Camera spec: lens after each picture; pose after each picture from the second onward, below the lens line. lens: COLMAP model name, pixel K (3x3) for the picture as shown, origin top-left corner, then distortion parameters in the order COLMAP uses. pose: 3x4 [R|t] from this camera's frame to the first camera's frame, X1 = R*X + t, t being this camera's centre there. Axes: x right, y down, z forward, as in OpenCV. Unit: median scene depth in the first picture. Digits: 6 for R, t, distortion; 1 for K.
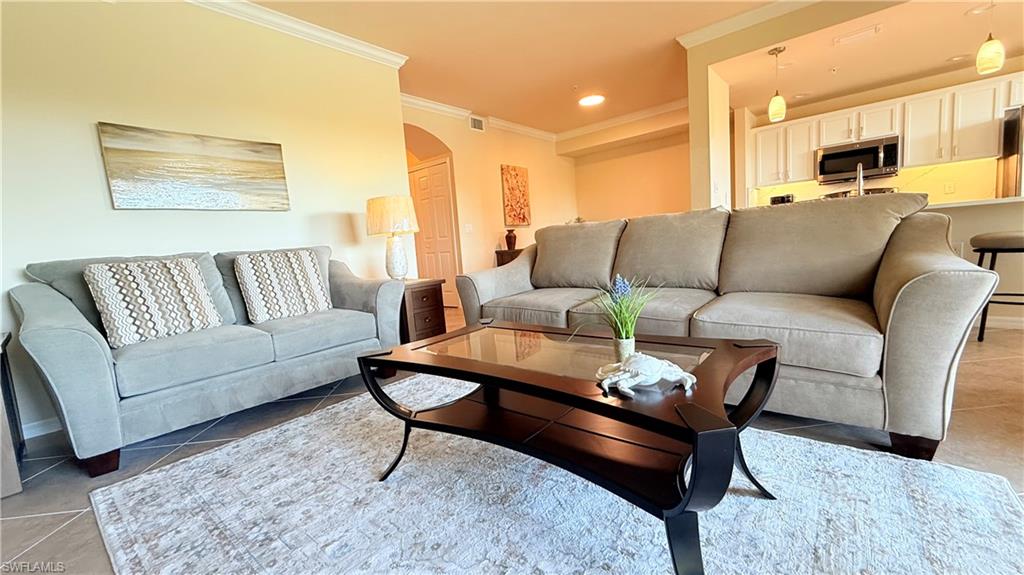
lens RADIAL K [[415.8, 0, 512.0], [0, 415.8, 287.5], [0, 0, 1]] dist [0.001700, 0.000156]
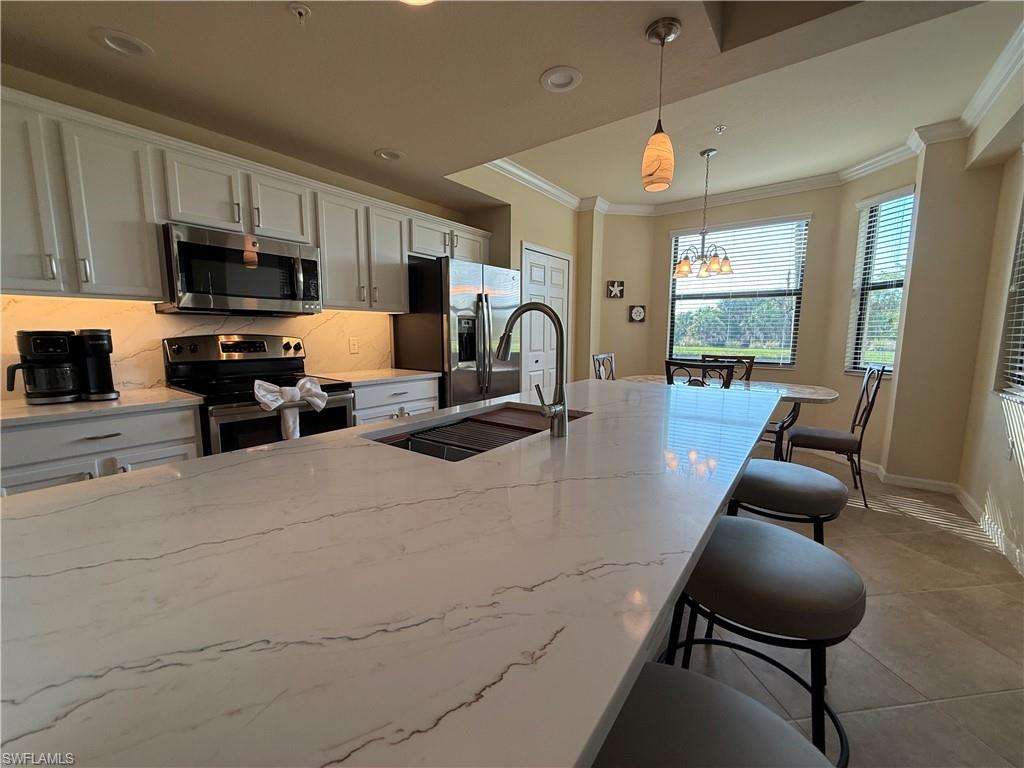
lens RADIAL K [[409.7, 0, 512.0], [0, 409.7, 384.0], [0, 0, 1]] dist [0.001565, 0.000108]
pose [[-0.062571, -0.049889, 0.996793, 0.341843], [0.101624, 0.993240, 0.056091, -0.180090], [-0.992853, 0.104808, -0.057078, 0.754274]]
